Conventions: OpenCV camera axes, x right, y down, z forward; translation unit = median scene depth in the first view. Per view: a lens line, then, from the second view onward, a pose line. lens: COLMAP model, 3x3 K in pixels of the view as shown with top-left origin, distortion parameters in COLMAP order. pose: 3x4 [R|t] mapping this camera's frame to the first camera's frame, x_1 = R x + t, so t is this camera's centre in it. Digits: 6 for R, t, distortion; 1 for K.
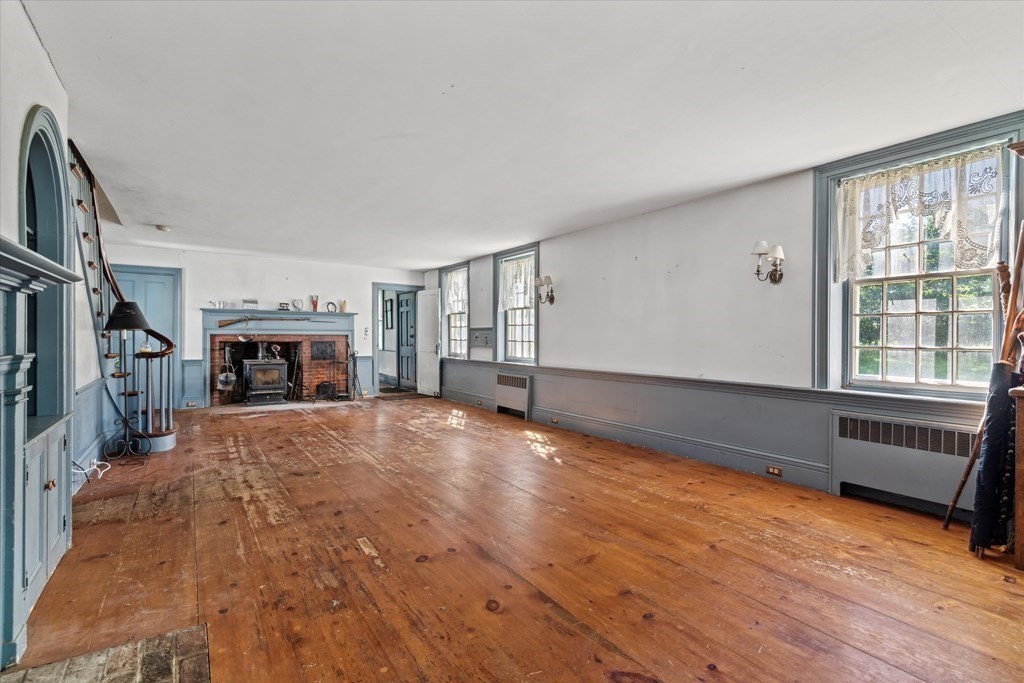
lens RADIAL K [[483.8, 0, 506.1], [0, 483.8, 342.9], [0, 0, 1]] dist [0.003005, 0.000337]
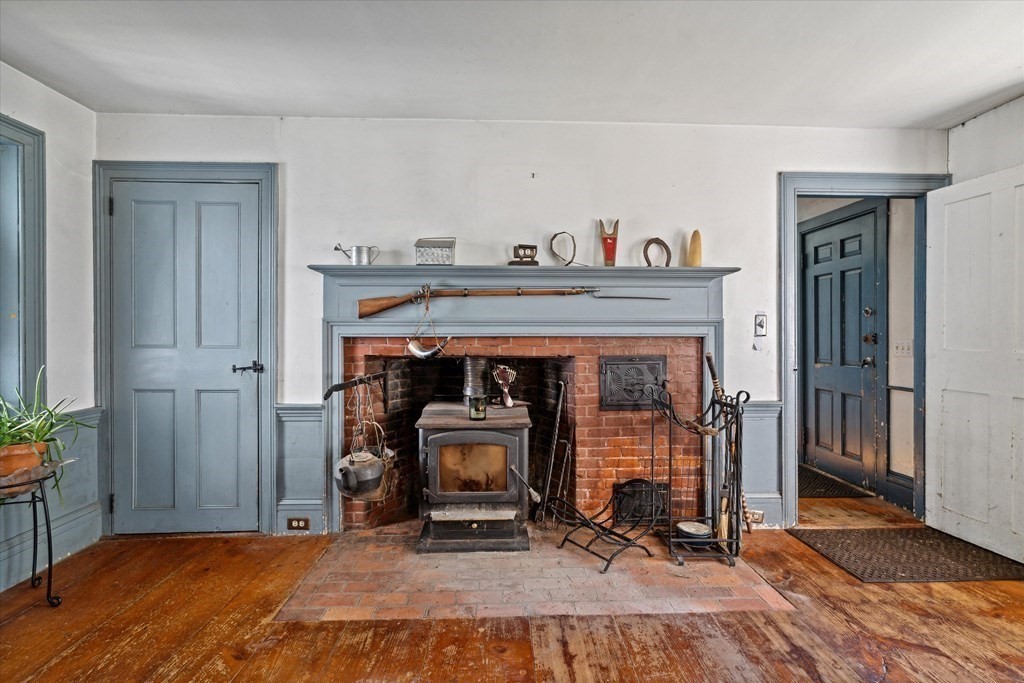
lens RADIAL K [[483.8, 0, 511.1], [0, 483.8, 342.1], [0, 0, 1]] dist [0.003005, 0.000337]
pose [[0.846826, -0.000516, -0.531870, -0.283932], [-0.001722, 0.999992, -0.003712, -0.011949], [0.531867, 0.004059, 0.846818, 0.703561]]
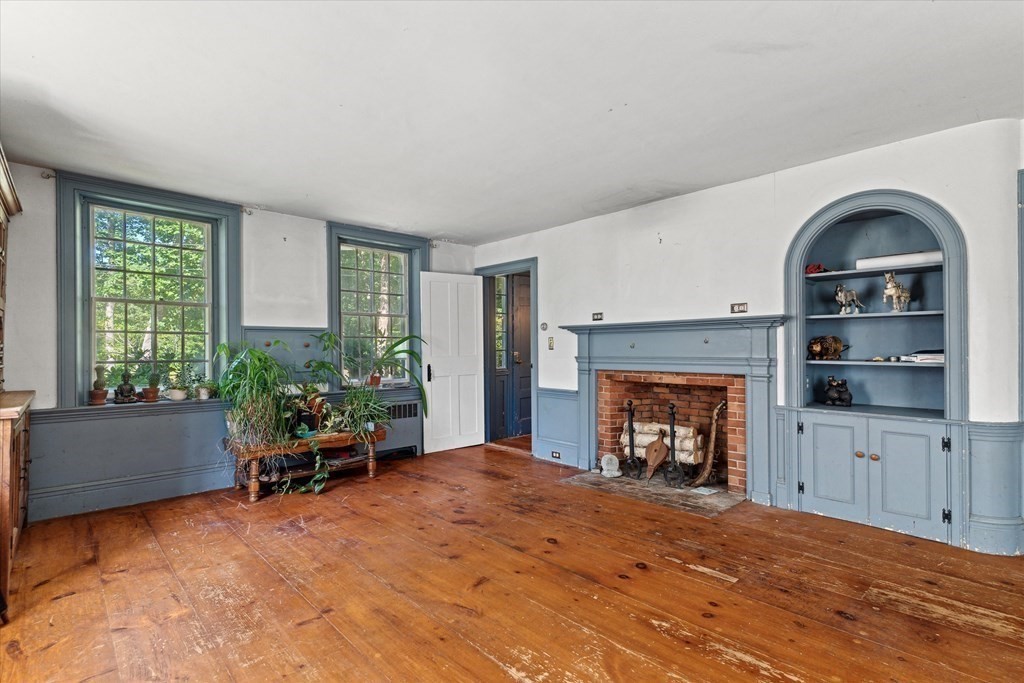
lens RADIAL K [[483.8, 0, 511.5], [0, 483.8, 342.4], [0, 0, 1]] dist [0.003005, 0.000337]
pose [[-0.984360, 0.001580, -0.176161, 0.303184], [0.000898, 0.999992, 0.003952, -0.037070], [0.176166, 0.003733, -0.984353, 2.134423]]
